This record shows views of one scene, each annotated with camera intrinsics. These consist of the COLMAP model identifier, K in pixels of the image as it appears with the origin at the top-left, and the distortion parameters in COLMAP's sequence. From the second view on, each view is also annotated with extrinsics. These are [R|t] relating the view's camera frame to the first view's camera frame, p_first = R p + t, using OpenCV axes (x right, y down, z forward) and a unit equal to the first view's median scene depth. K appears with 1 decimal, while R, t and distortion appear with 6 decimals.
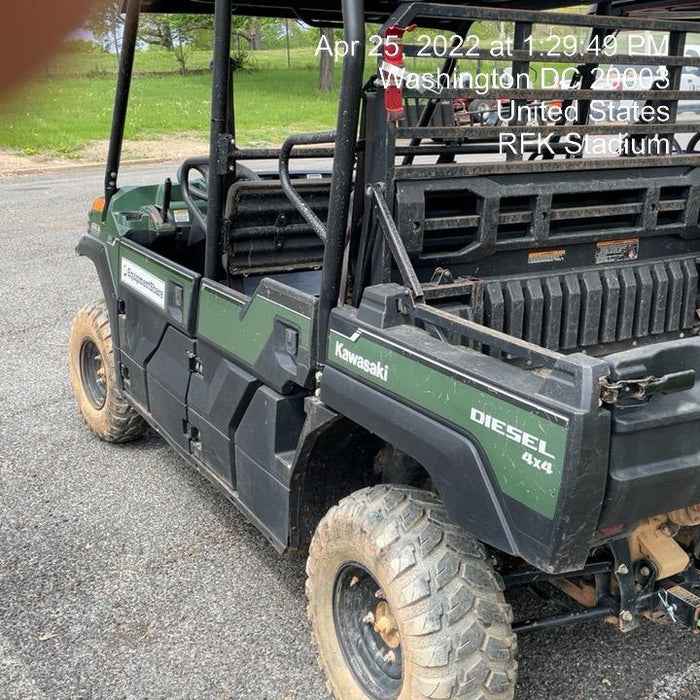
lens RADIAL K [[864.3, 0, 351.1], [0, 864.3, 339.4], [0, 0, 1]] dist [0.017626, 0.012049]
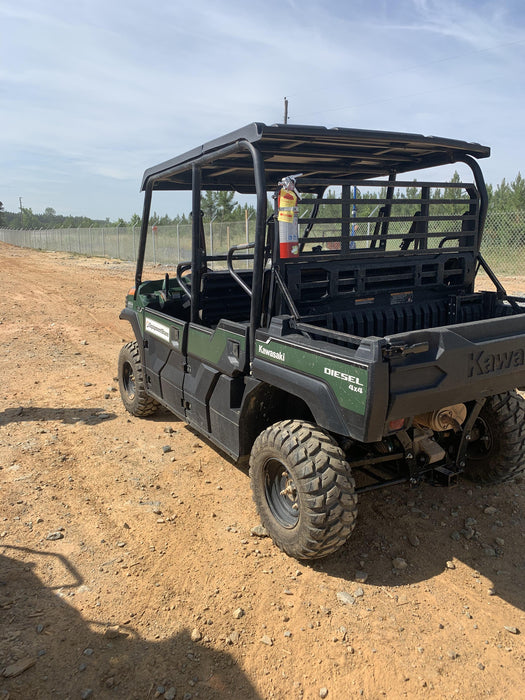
lens RADIAL K [[518.4, 0, 262.5], [0, 518.4, 350.0], [0, 0, 1]] dist [0.002271, -0.000052]
pose [[0.999007, -0.041288, -0.016766, 0.008888], [0.040281, 0.997590, -0.056497, 0.068329], [0.019058, 0.055766, 0.998262, -0.165896]]
